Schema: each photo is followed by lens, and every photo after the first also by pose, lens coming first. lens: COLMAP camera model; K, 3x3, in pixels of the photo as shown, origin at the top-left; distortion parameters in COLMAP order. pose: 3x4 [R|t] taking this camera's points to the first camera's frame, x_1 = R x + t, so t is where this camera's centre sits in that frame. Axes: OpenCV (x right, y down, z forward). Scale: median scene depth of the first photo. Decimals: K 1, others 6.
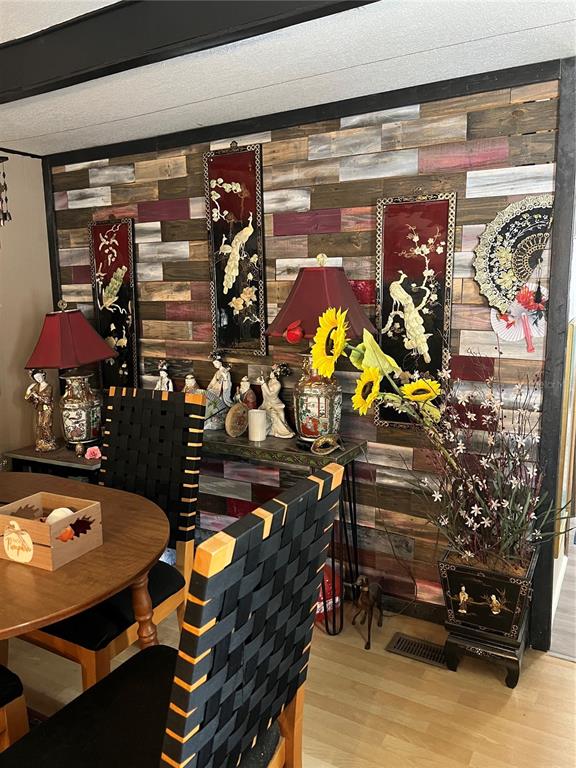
lens RADIAL K [[579.4, 0, 291.4], [0, 579.4, 382.5], [0, 0, 1]] dist [0.040276, -0.040177]
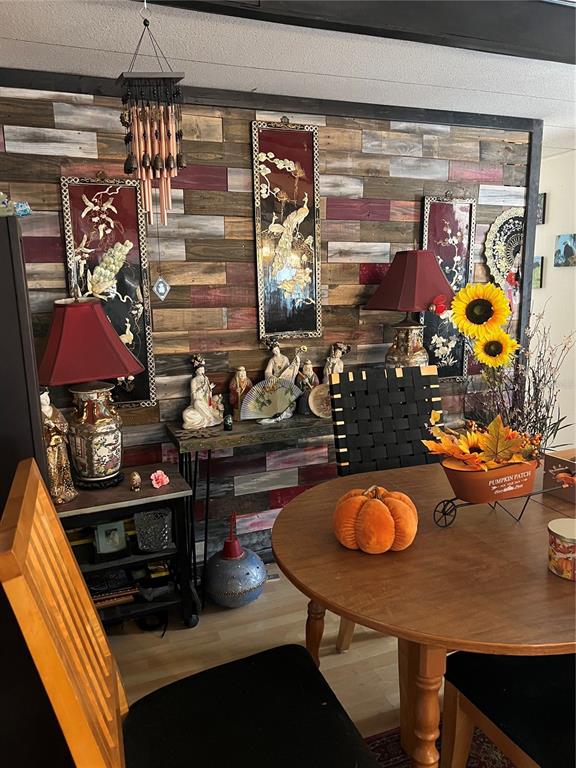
lens RADIAL K [[579.4, 0, 290.1], [0, 579.4, 386.6], [0, 0, 1]] dist [0.040276, -0.040177]
pose [[0.640656, -0.137478, 0.755420, -0.889177], [0.127359, 0.989238, 0.072020, -0.040453], [-0.757192, 0.050070, 0.651271, 0.389549]]
